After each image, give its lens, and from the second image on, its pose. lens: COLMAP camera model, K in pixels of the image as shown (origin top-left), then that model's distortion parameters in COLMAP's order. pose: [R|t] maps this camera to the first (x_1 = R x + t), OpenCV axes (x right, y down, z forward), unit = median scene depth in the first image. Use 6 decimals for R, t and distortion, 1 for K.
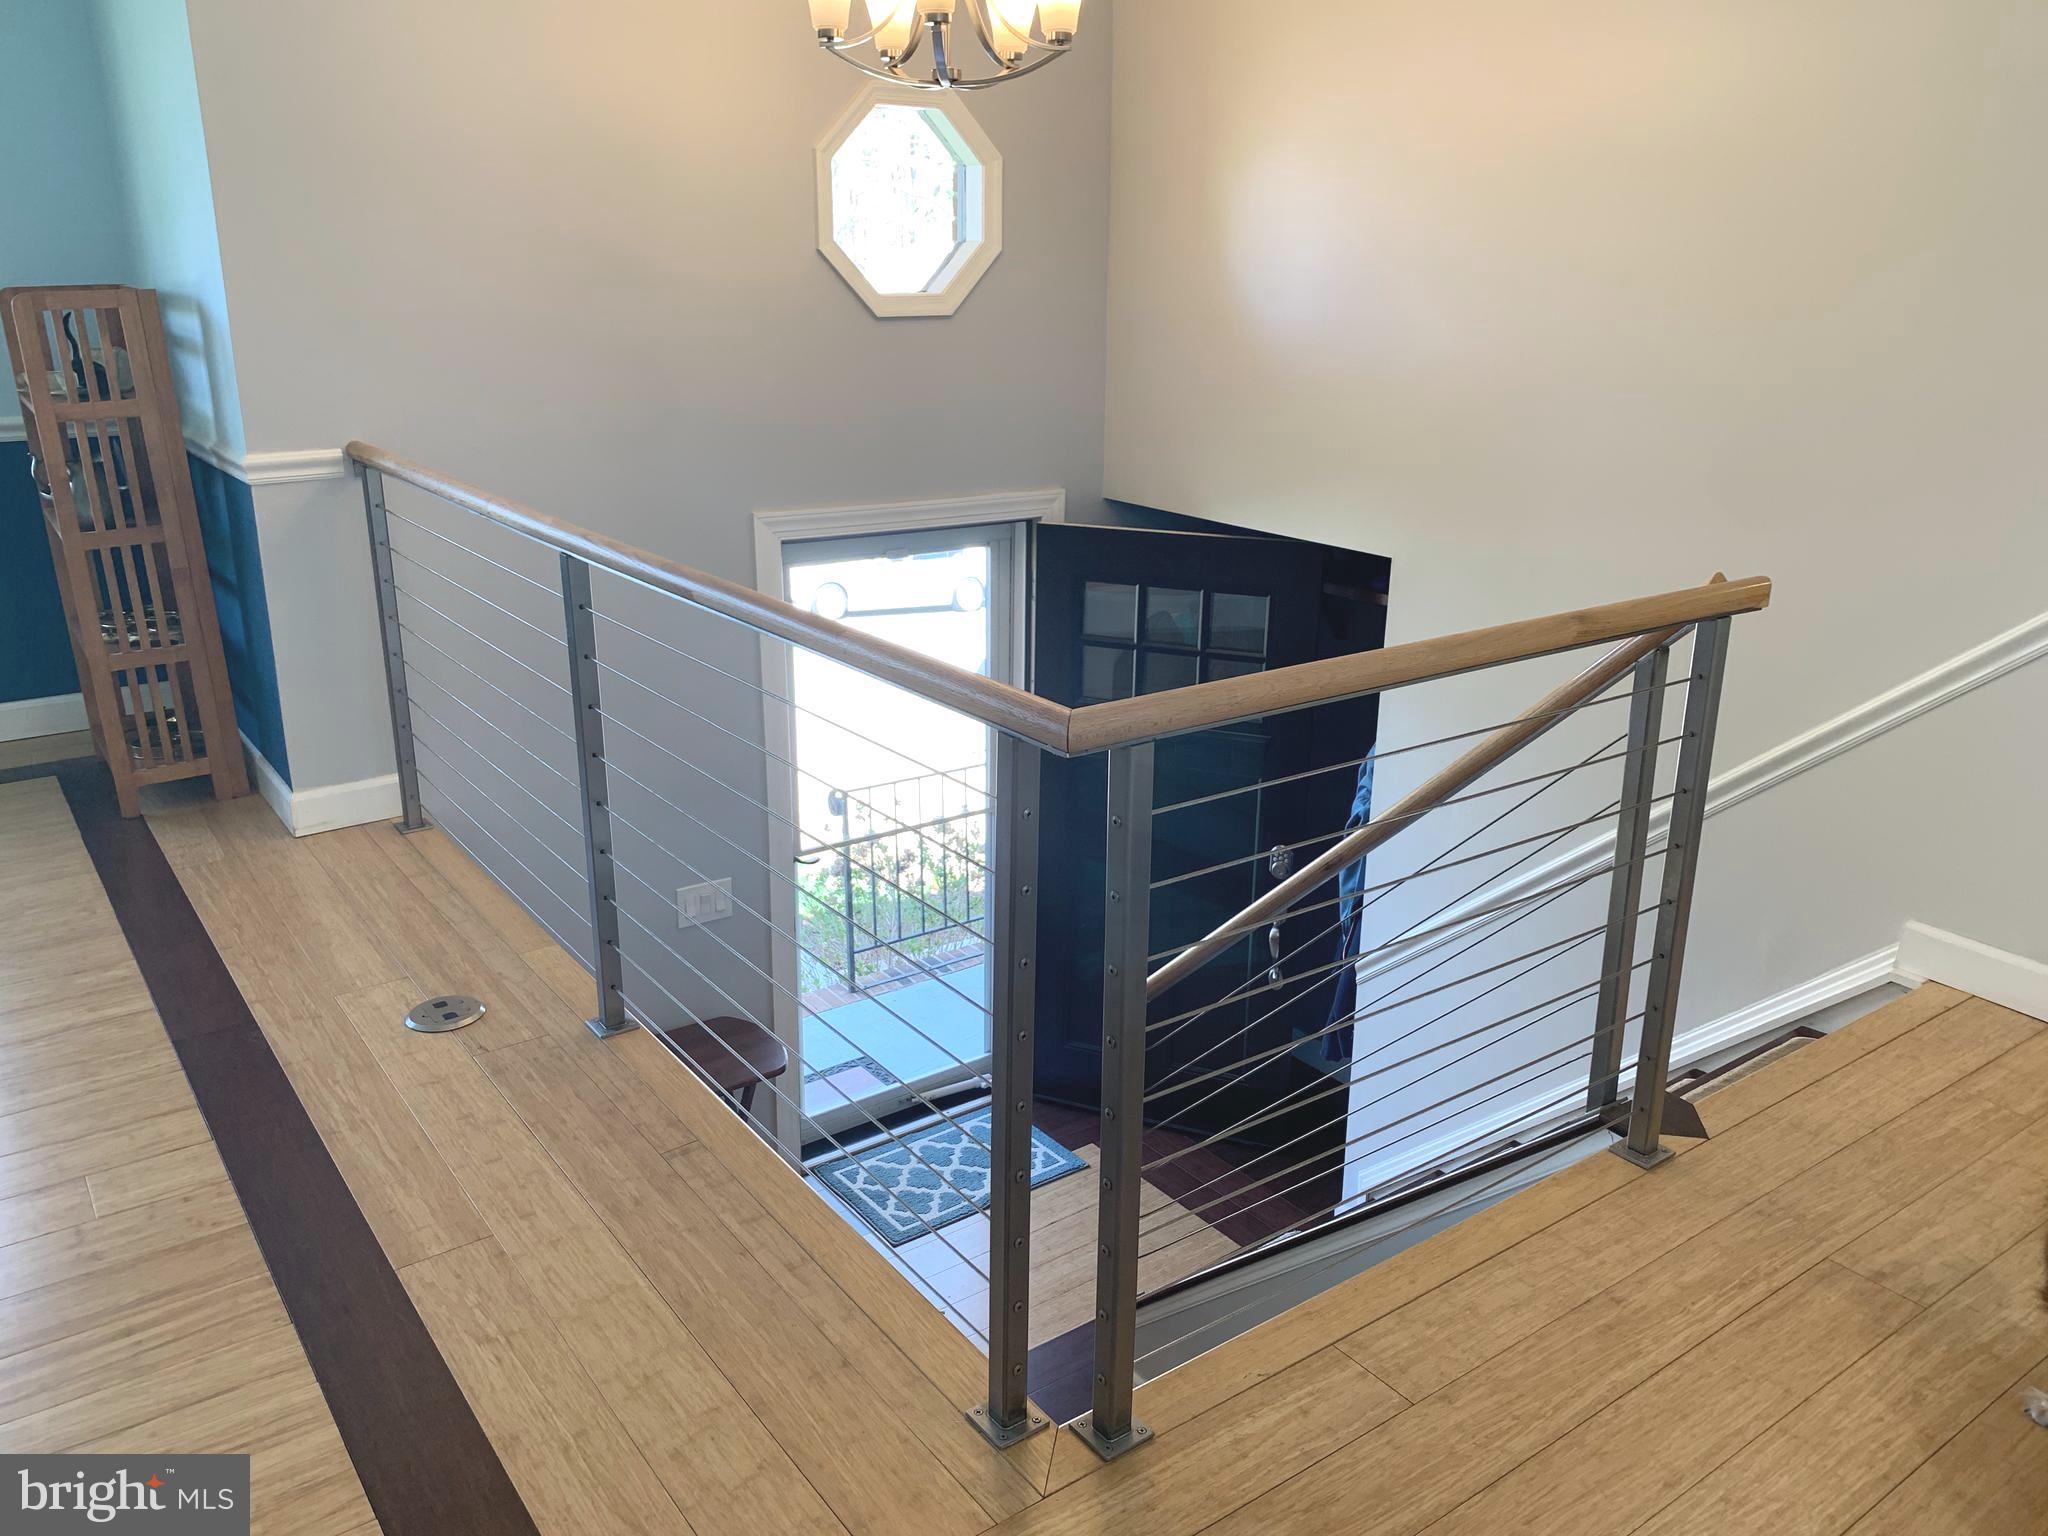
lens RADIAL K [[1573.8, 0, 1024.0], [0, 1573.8, 768.0], [0, 0, 1]] dist [0.011096, -0.004233]
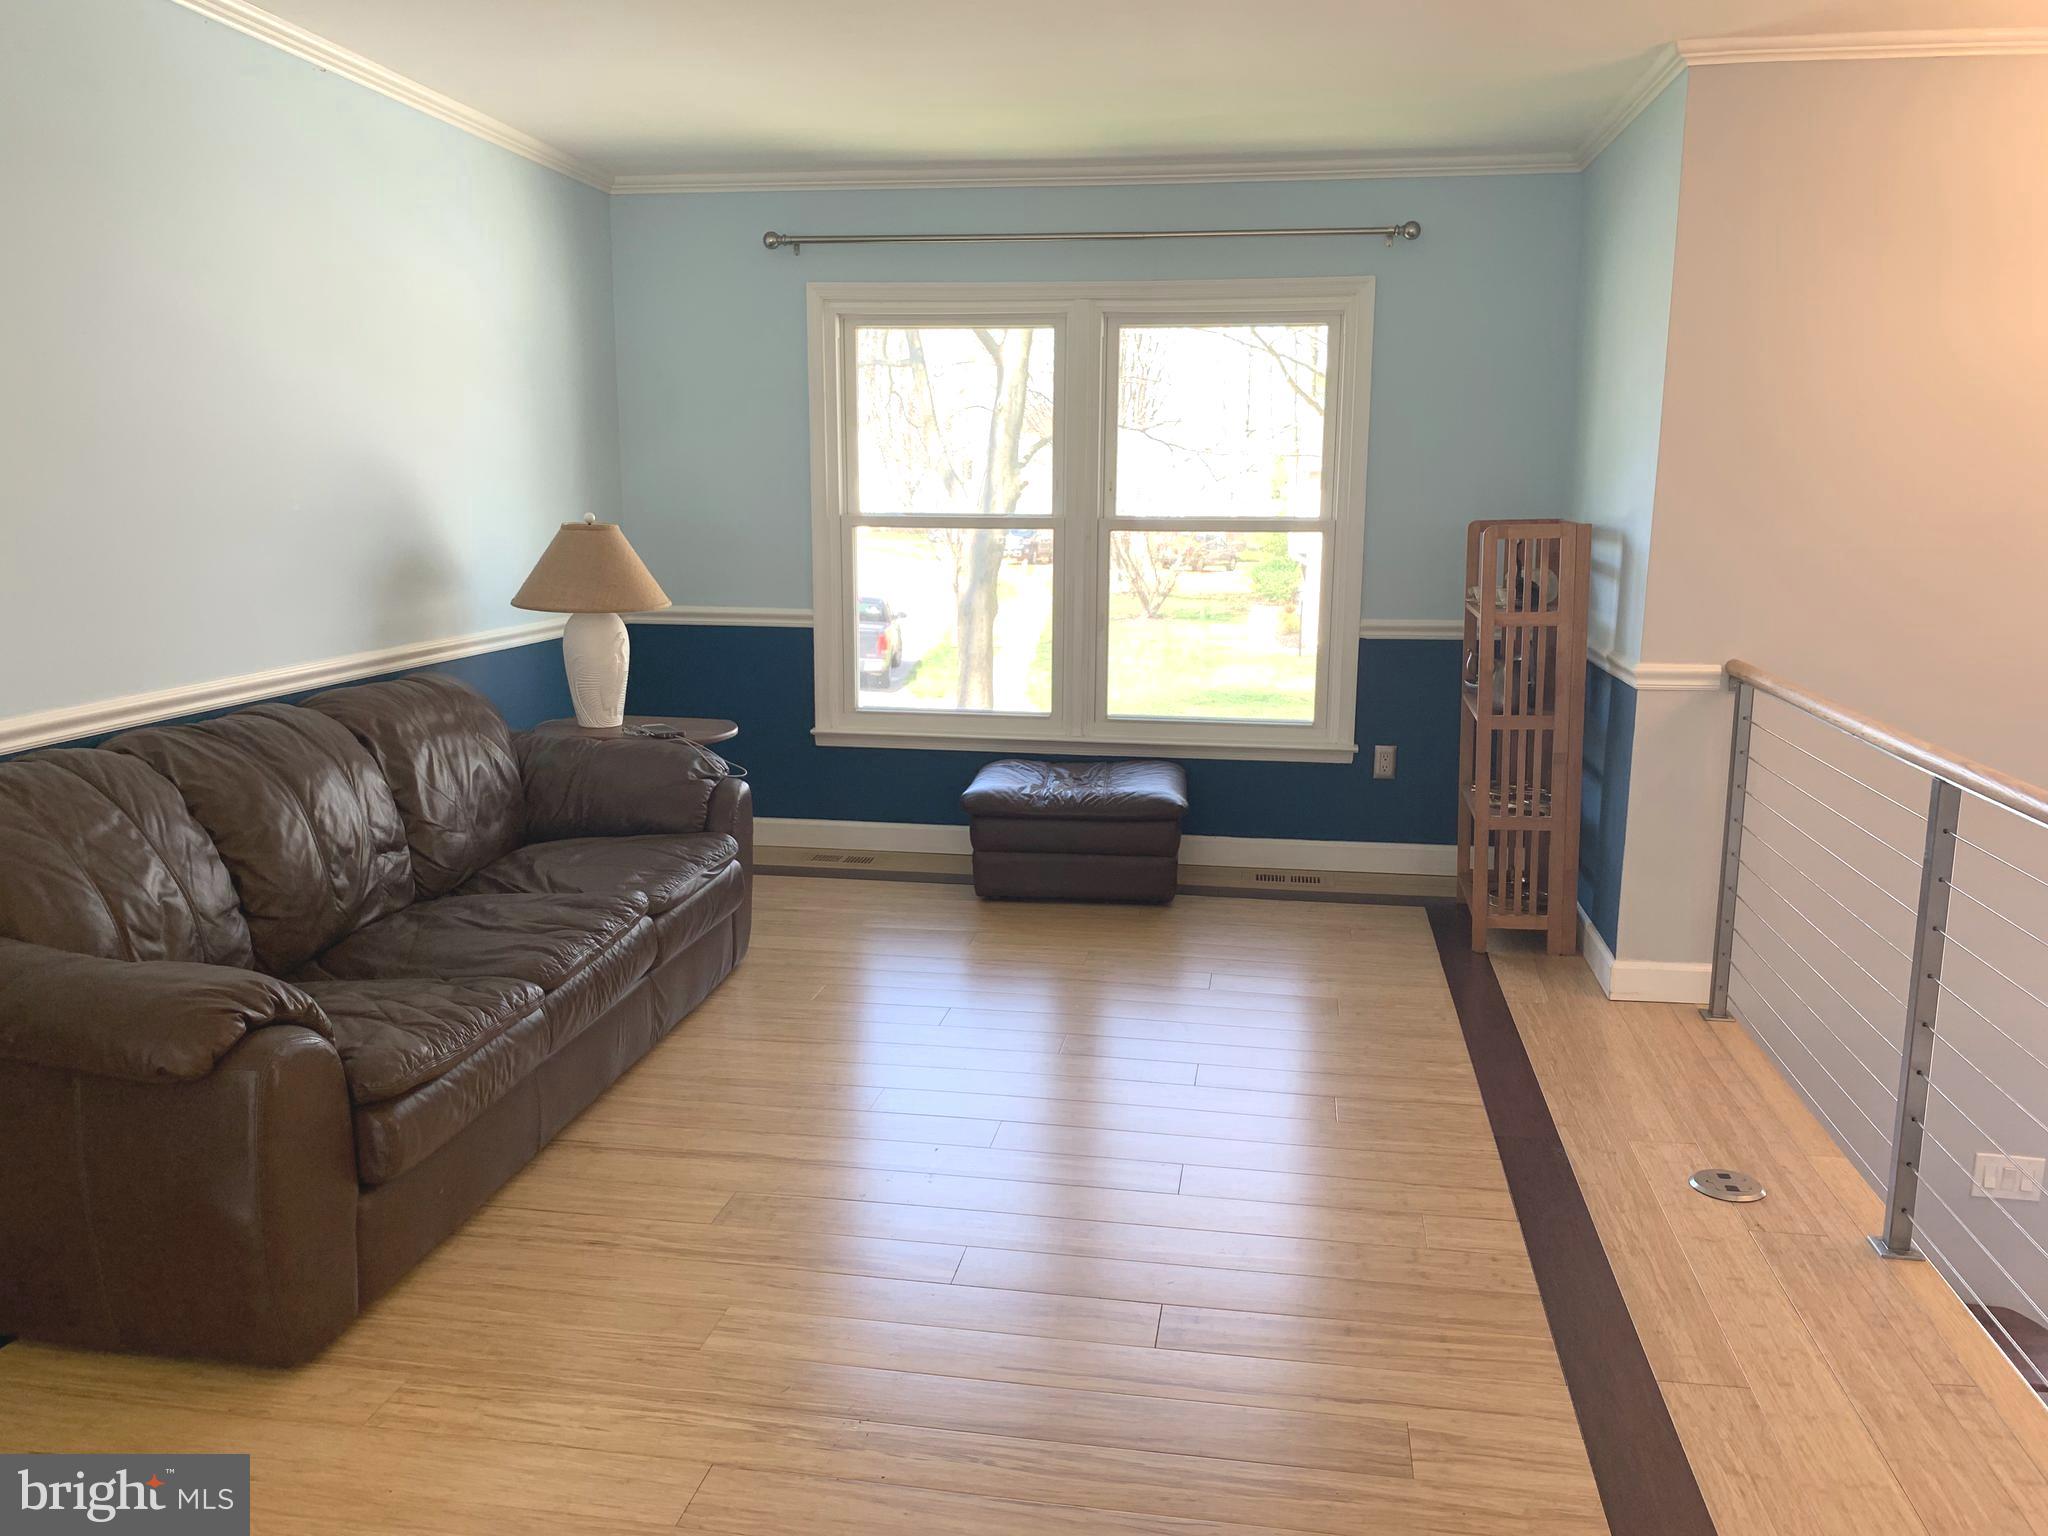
lens RADIAL K [[1581.8, 0, 1034.8], [0, 1581.8, 765.4], [0, 0, 1]] dist [0.007544, -0.003876]
pose [[0.707822, 0.124464, -0.695339, 0.010759], [-0.220015, 0.974236, -0.049579, 0.031377], [0.671254, 0.188078, 0.716969, -0.124560]]
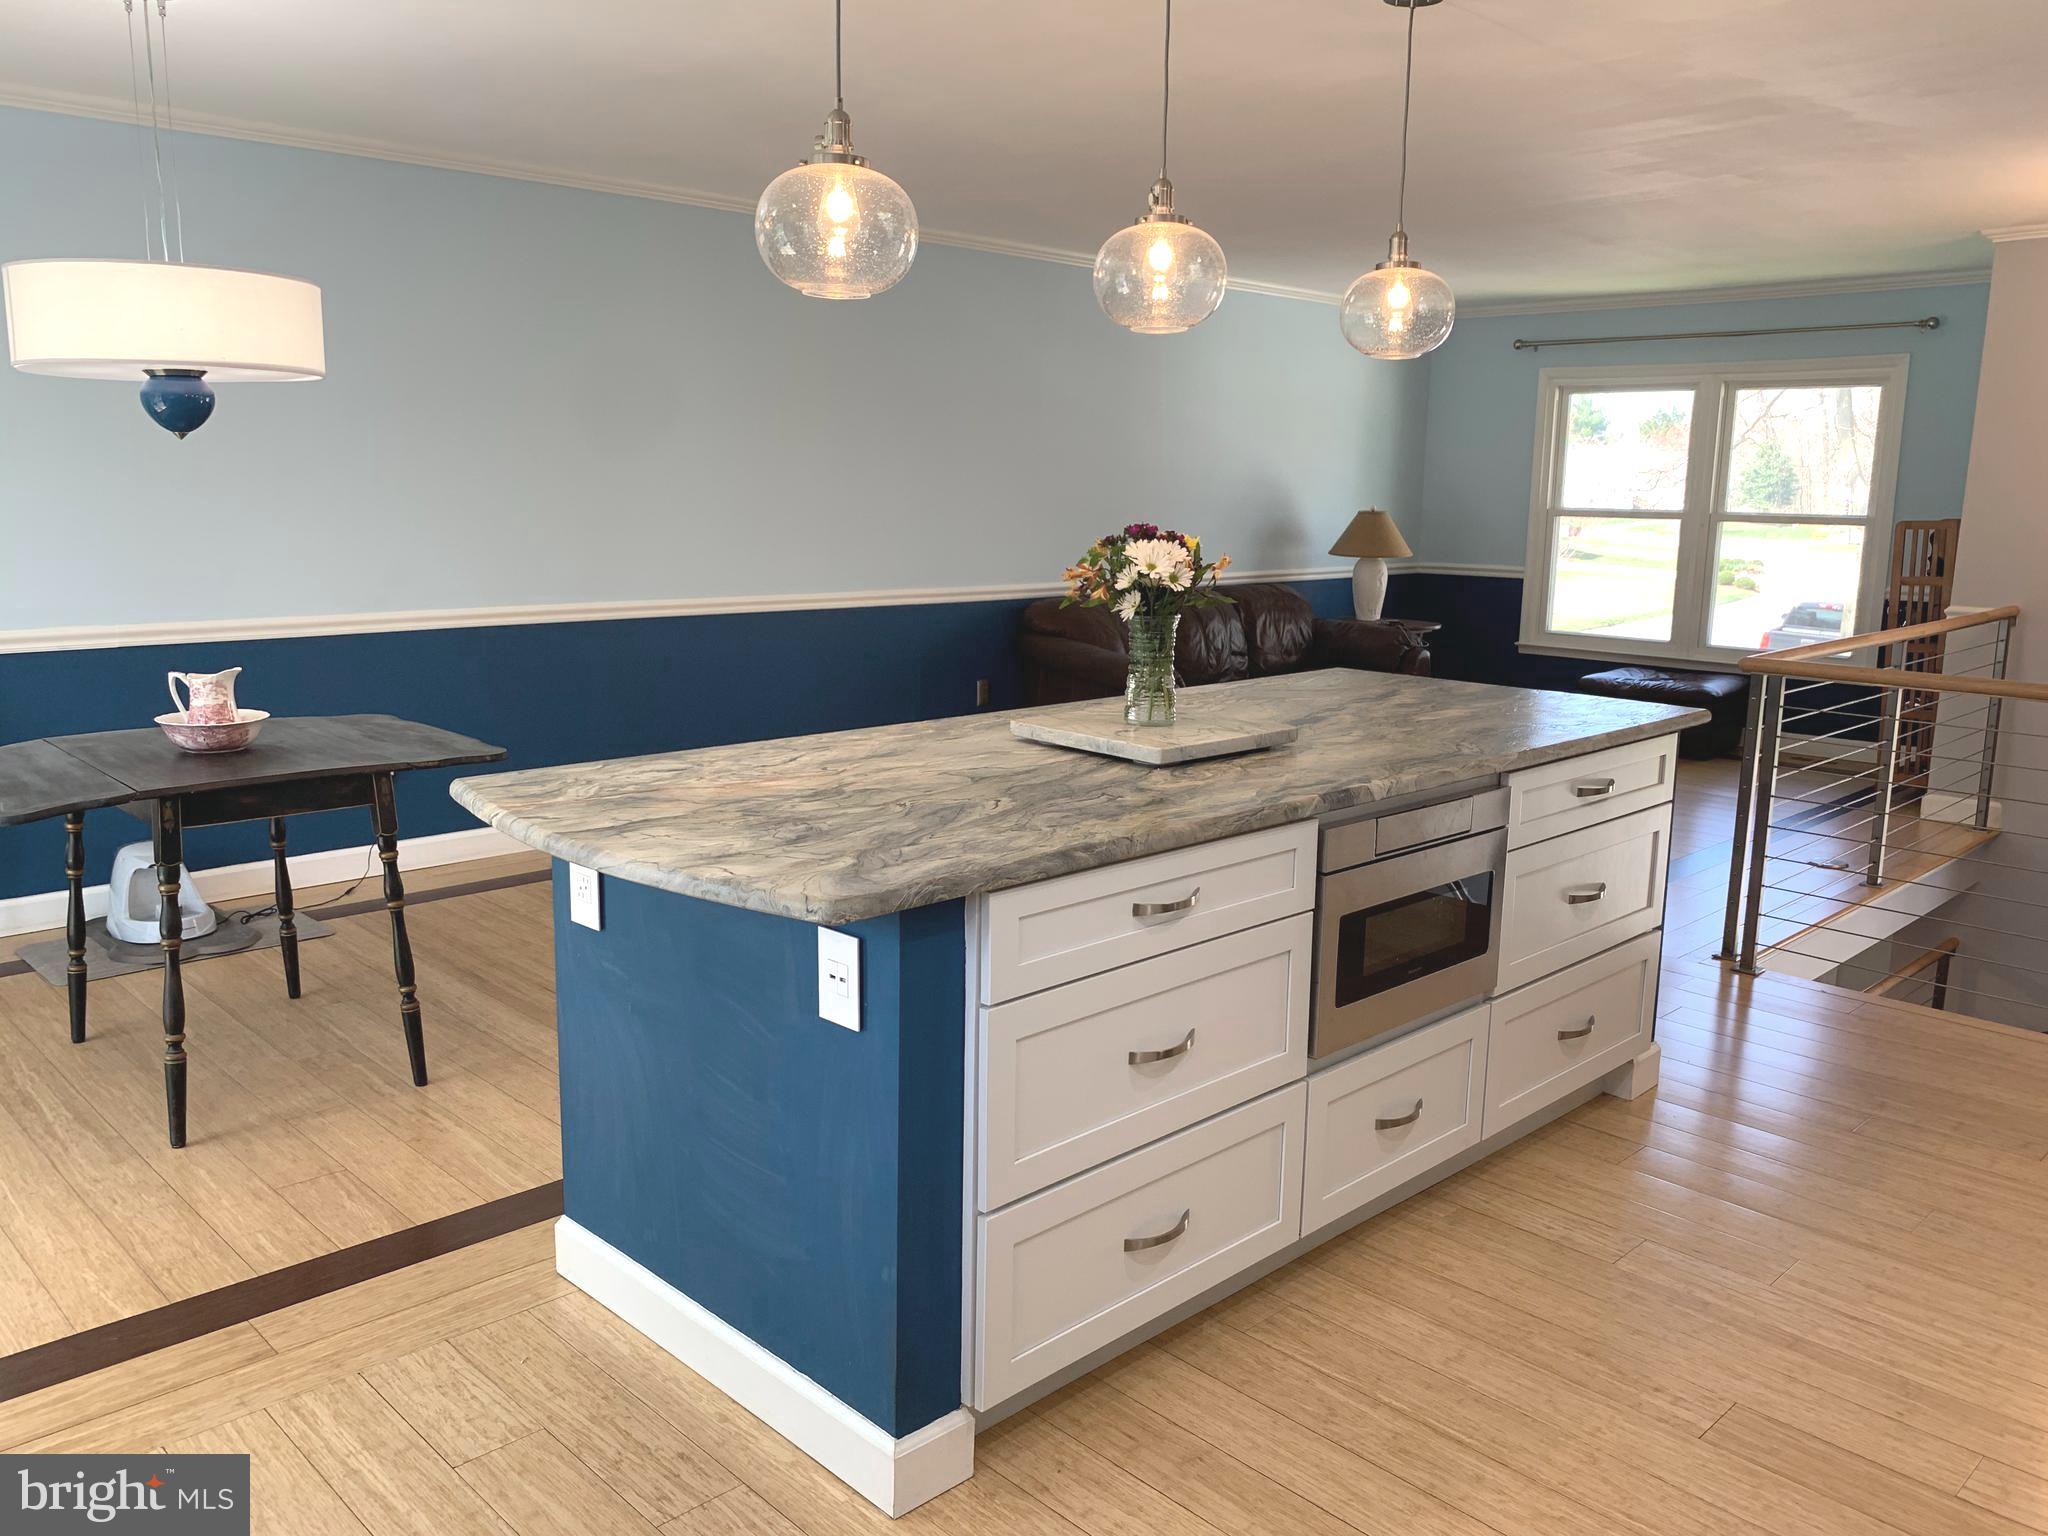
lens RADIAL K [[1556.3, 0, 1033.8], [0, 1556.3, 759.4], [0, 0, 1]] dist [0.114089, -0.193690]
pose [[0.155607, 0.172574, -0.972628, 1.272862], [-0.316586, 0.941397, 0.116383, 0.104552], [0.935714, 0.289810, 0.201122, -0.361543]]
